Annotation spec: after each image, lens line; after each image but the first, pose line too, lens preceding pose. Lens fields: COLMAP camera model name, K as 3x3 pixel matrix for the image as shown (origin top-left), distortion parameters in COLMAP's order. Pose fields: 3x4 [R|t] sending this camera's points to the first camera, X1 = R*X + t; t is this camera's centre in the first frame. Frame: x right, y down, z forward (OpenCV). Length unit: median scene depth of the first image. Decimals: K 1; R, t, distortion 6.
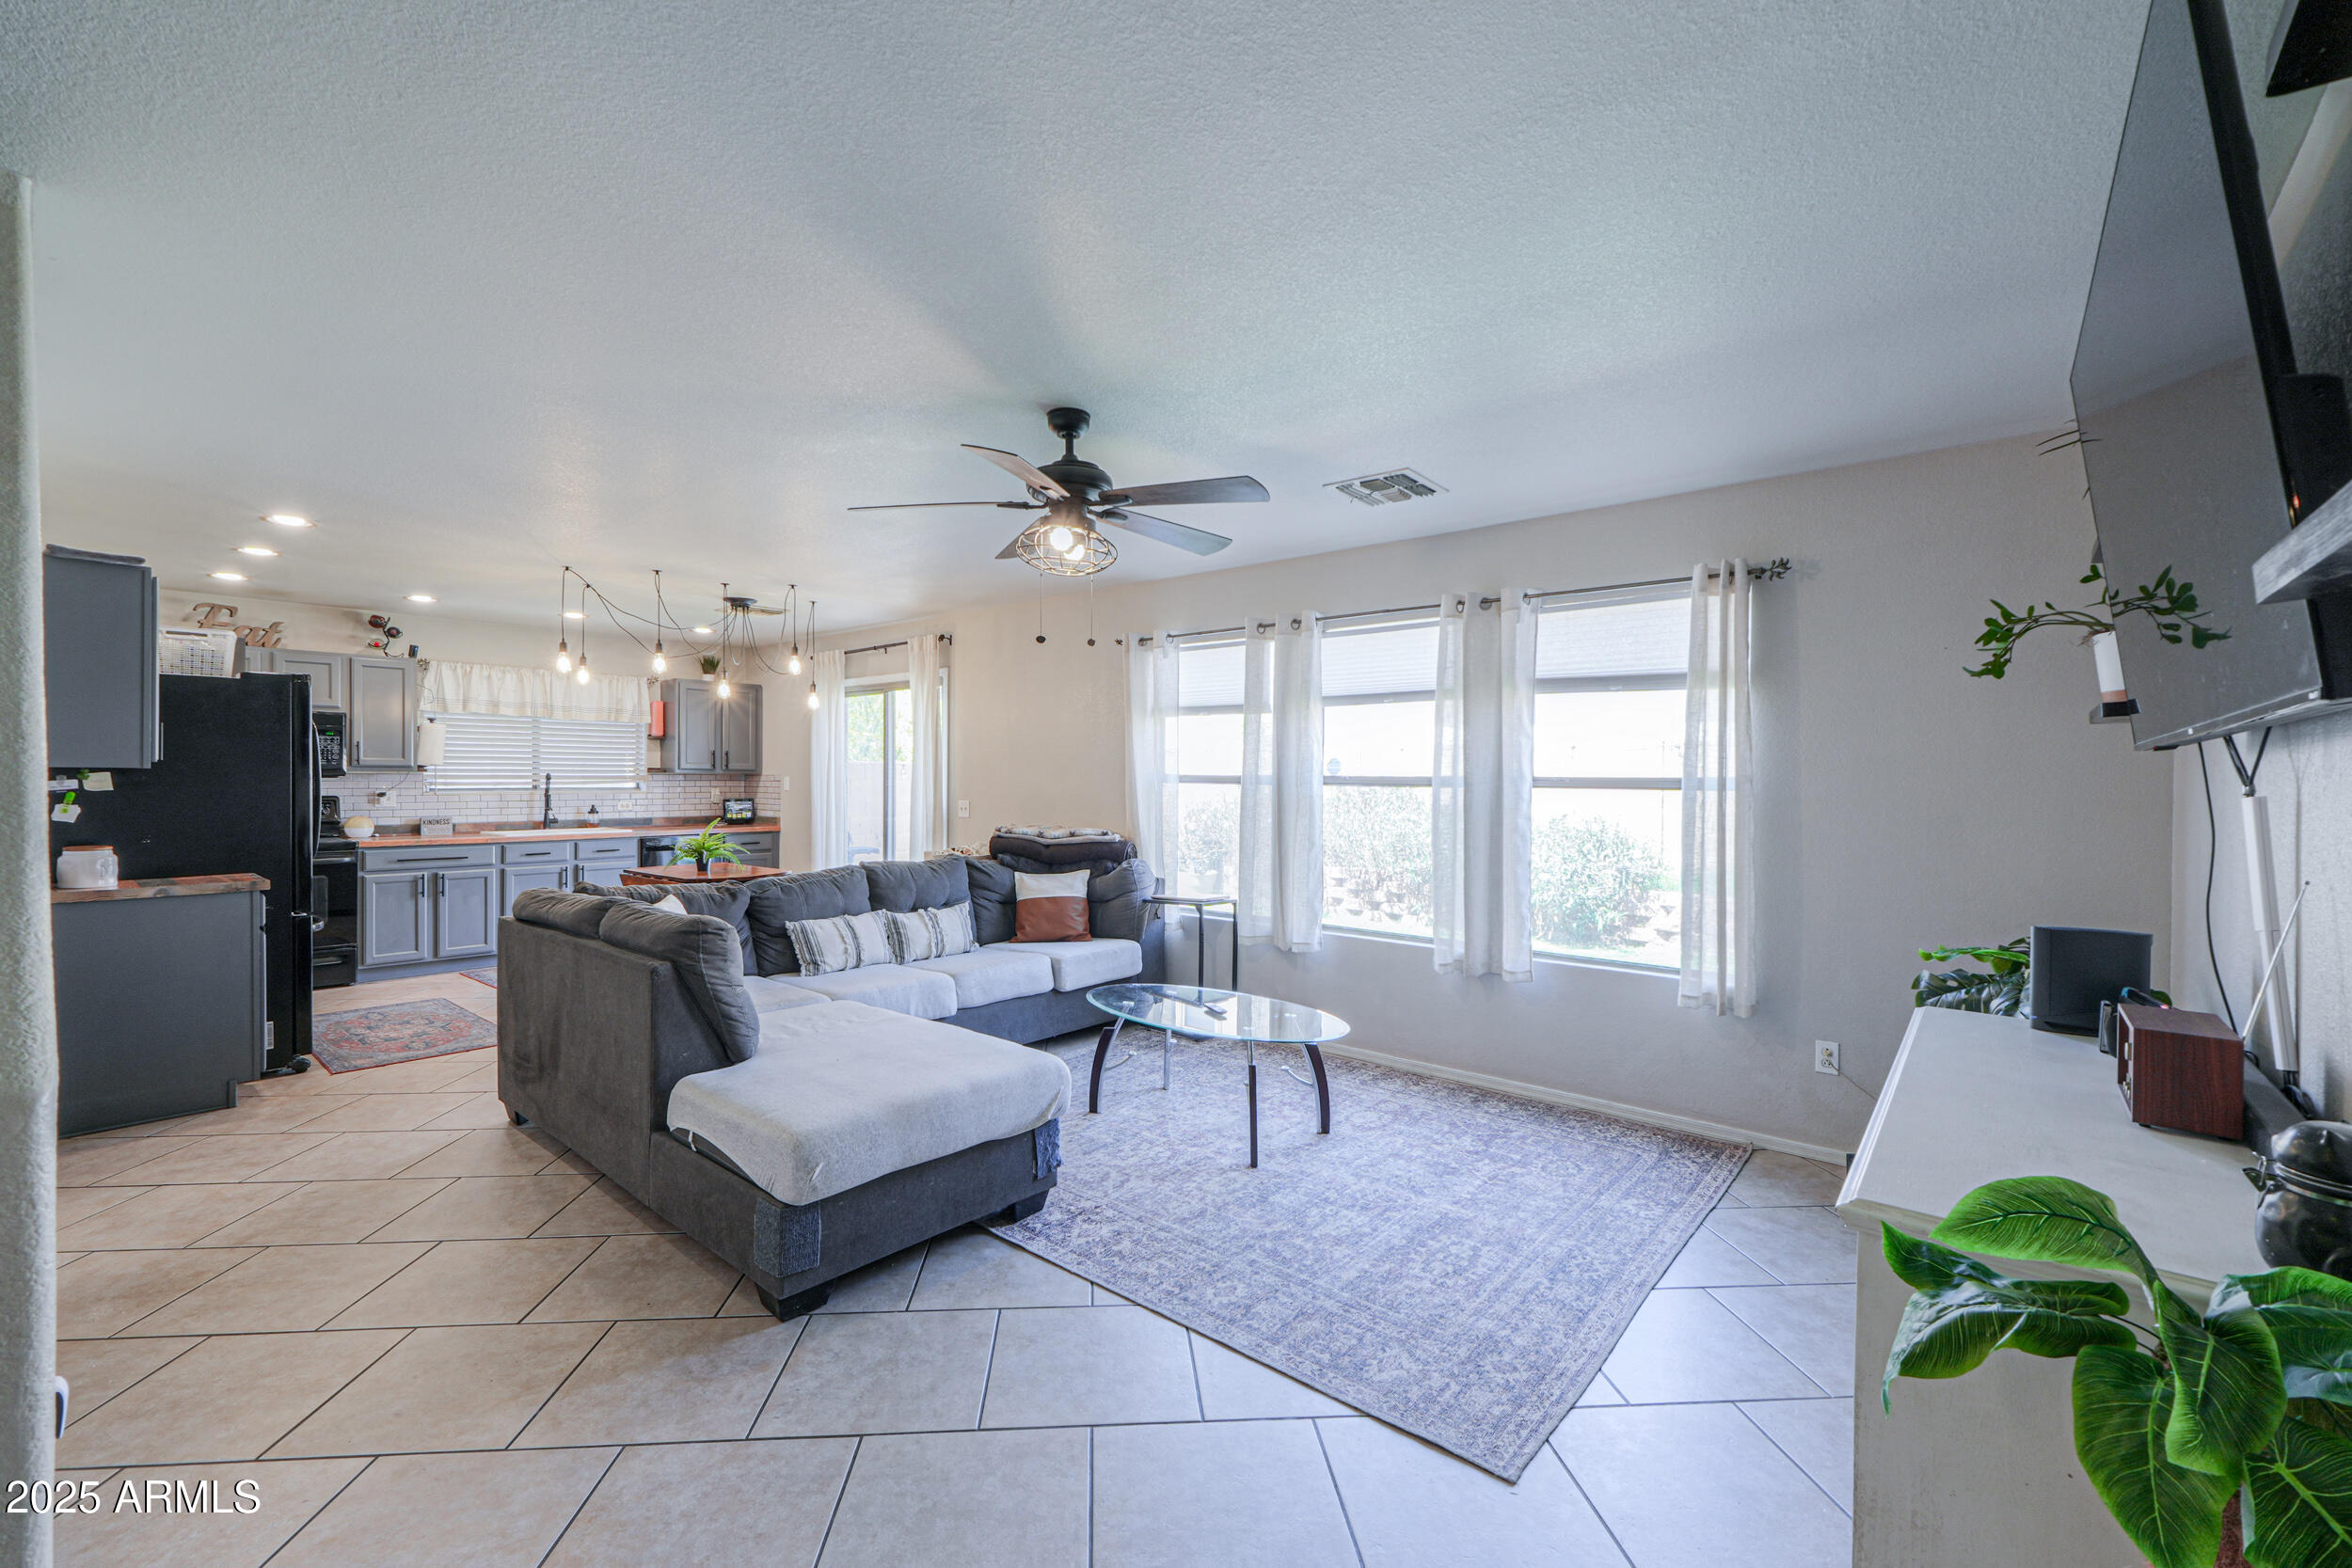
lens RADIAL K [[992.1, 0, 1193.7], [0, 992.1, 779.7], [0, 0, 1]] dist [0.001316, -0.000383]
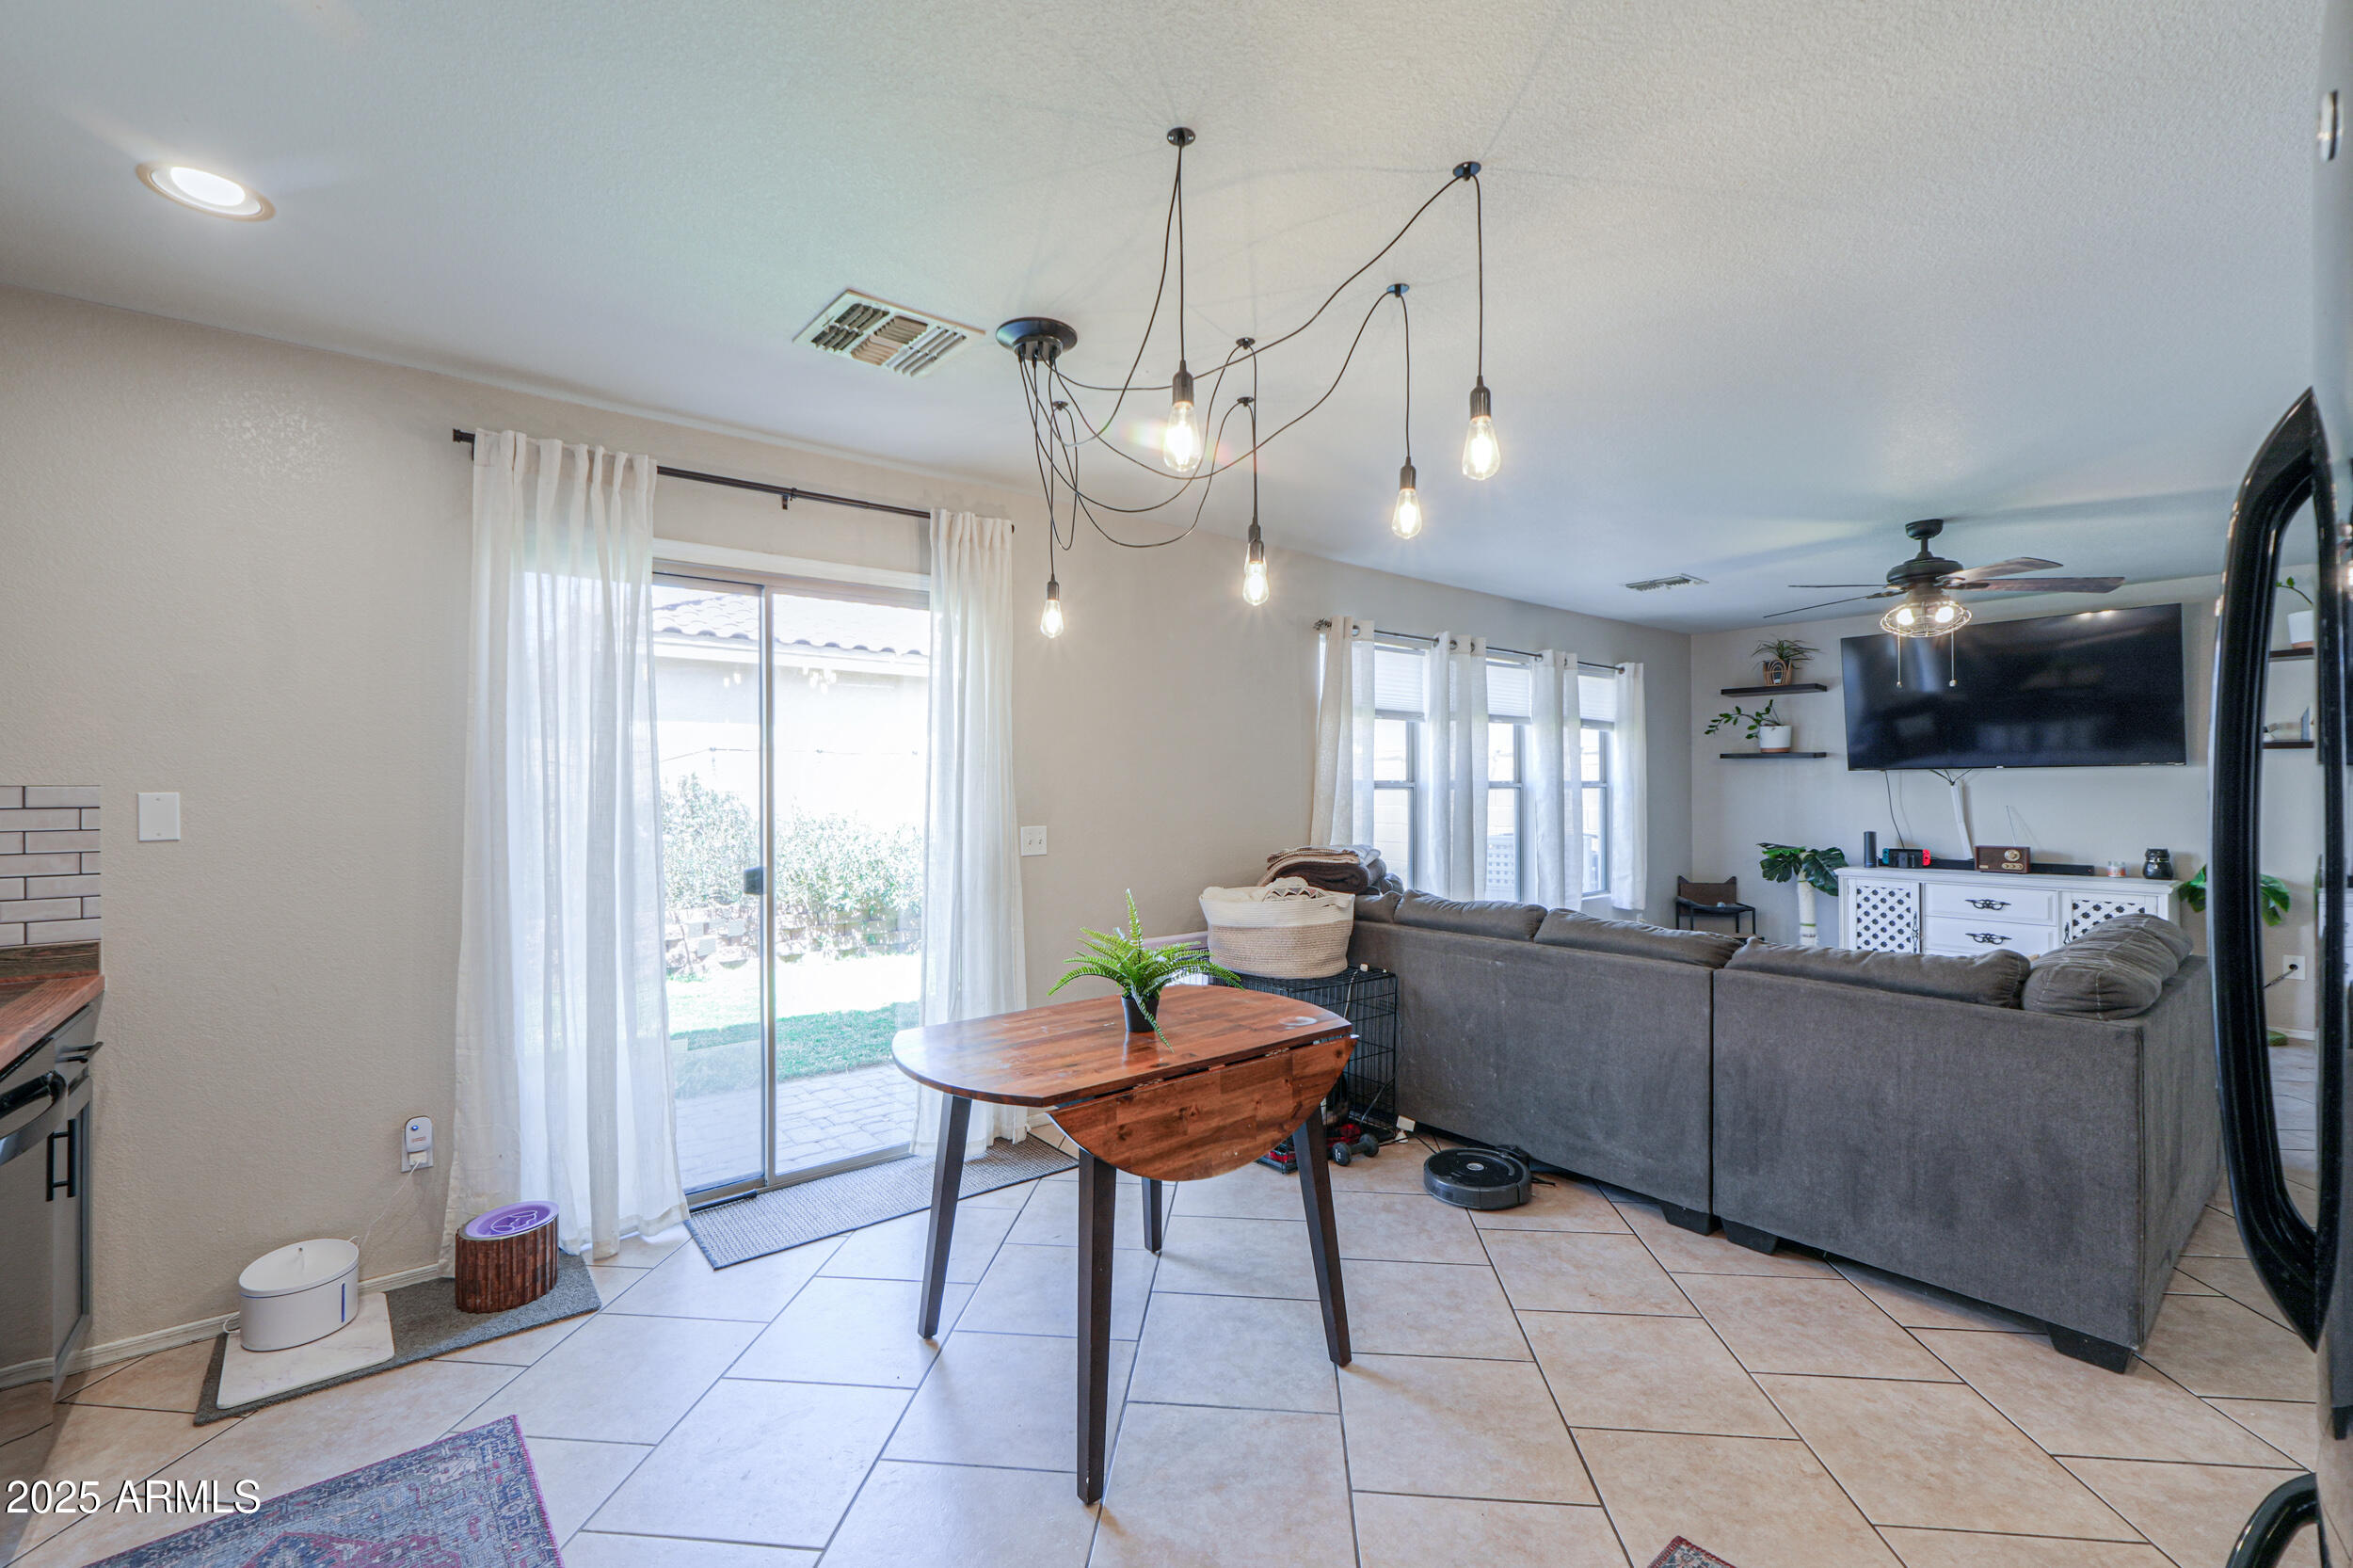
lens RADIAL K [[992.6, 0, 1151.9], [0, 992.6, 779.6], [0, 0, 1]] dist [0.001316, -0.000383]
pose [[0.187079, -0.000644, 0.982345, -0.774815], [0.007918, 0.999968, -0.000852, -0.004997], [-0.982313, 0.007938, 0.187078, 0.818568]]
